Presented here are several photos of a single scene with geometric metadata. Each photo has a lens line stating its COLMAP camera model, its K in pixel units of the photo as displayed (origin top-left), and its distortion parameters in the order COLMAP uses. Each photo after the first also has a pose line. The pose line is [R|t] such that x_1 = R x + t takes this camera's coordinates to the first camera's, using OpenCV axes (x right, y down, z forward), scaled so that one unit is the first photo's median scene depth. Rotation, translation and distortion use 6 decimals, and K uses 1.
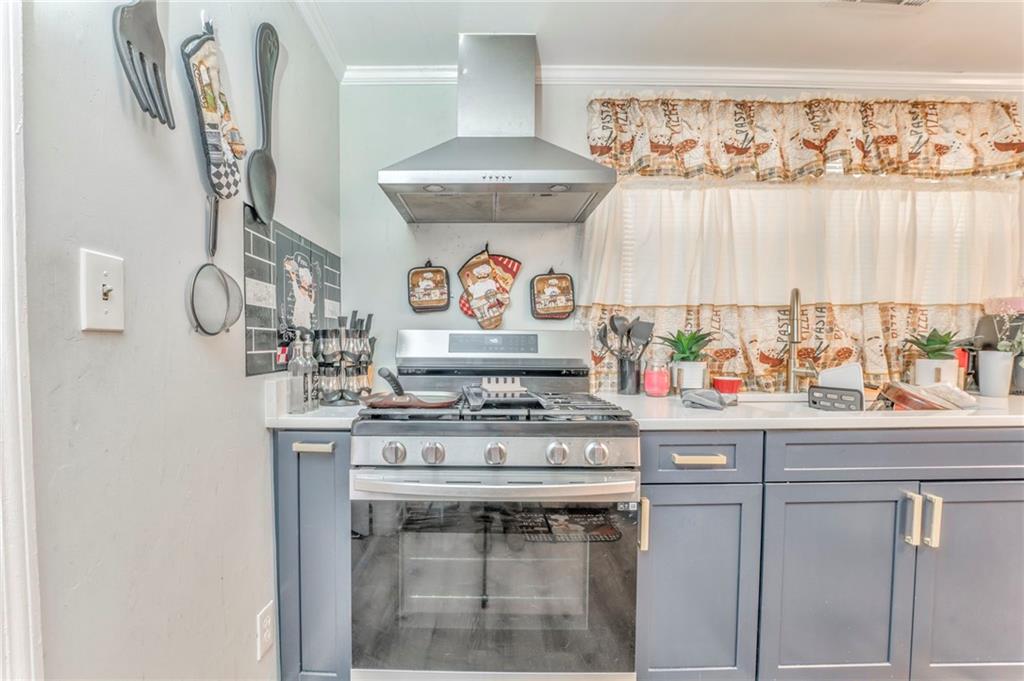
lens RADIAL K [[442.2, 0, 485.2], [0, 442.2, 352.6], [0, 0, 1]] dist [-0.021155, 0.002132]
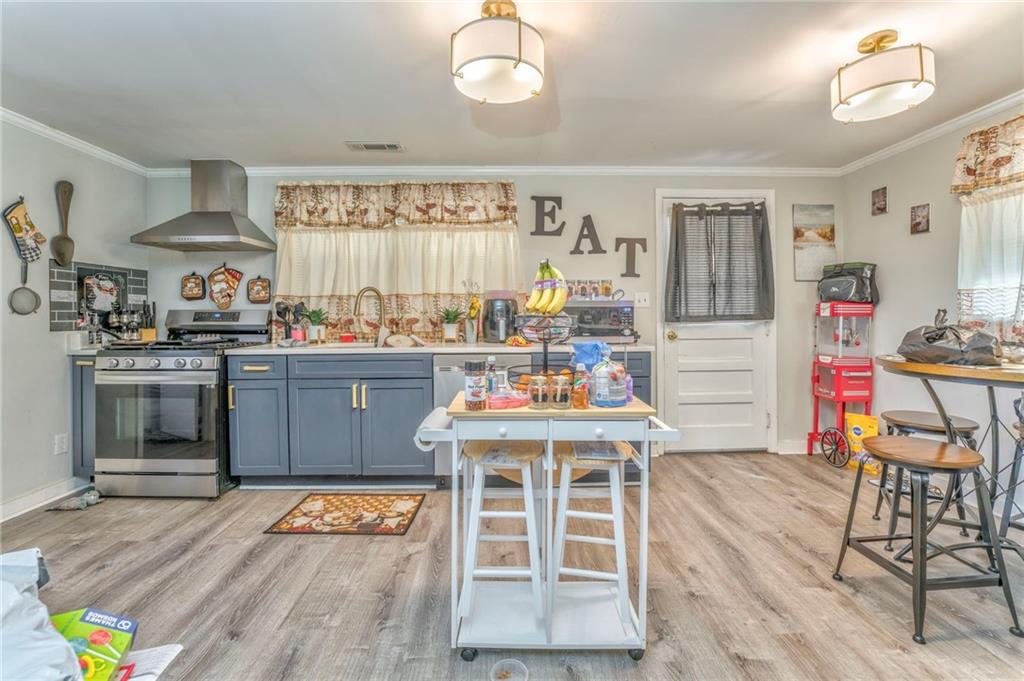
lens RADIAL K [[442.2, 0, 516.0], [0, 442.2, 316.0], [0, 0, 1]] dist [-0.021155, 0.002132]
pose [[0.999975, -0.005041, 0.005015, 1.278844], [0.005138, 0.999796, -0.019518, 0.019370], [-0.004915, 0.019543, 0.999797, -0.882373]]
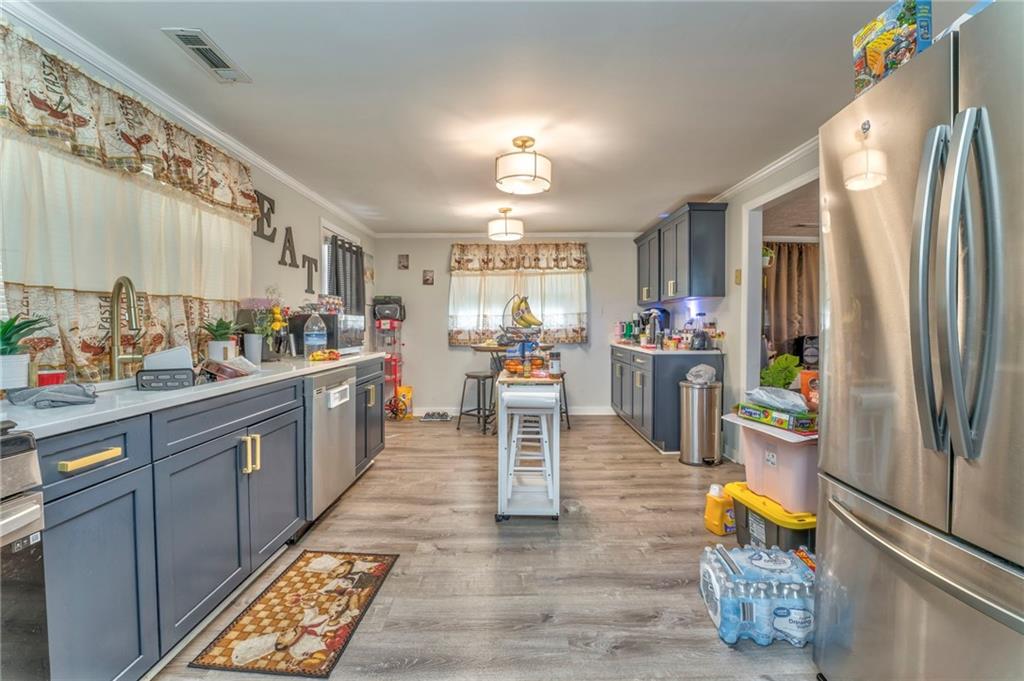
lens RADIAL K [[442.2, 0, 512.0], [0, 442.2, 335.2], [0, 0, 1]] dist [-0.021155, 0.002132]
pose [[0.003547, -0.021405, 0.999765, -0.292445], [0.032050, 0.999260, 0.021280, -0.002424], [-0.999480, 0.031967, 0.004231, 0.090688]]
